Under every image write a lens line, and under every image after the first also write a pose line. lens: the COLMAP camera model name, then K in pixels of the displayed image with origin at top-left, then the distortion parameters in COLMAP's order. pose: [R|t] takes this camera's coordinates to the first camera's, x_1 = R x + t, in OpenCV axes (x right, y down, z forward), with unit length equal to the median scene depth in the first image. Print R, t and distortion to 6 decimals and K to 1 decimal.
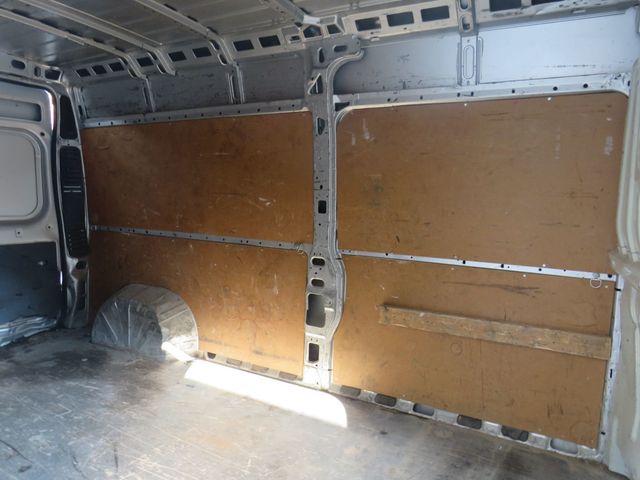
lens RADIAL K [[461.2, 0, 320.0], [0, 461.2, 240.0], [0, 0, 1]] dist [-0.026649, 0.011730]
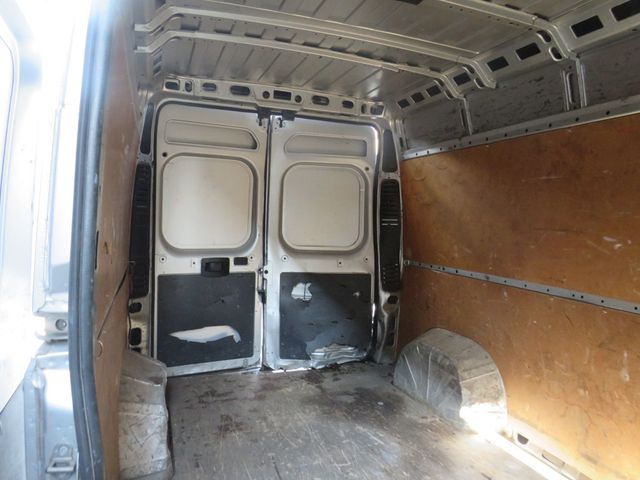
lens RADIAL K [[461.2, 0, 320.0], [0, 461.2, 240.0], [0, 0, 1]] dist [-0.026649, 0.011730]
pose [[0.756905, 0.031174, -0.652781, -0.004115], [-0.078144, 0.996012, -0.043044, -0.020898], [0.648836, 0.083591, 0.756322, 0.175718]]
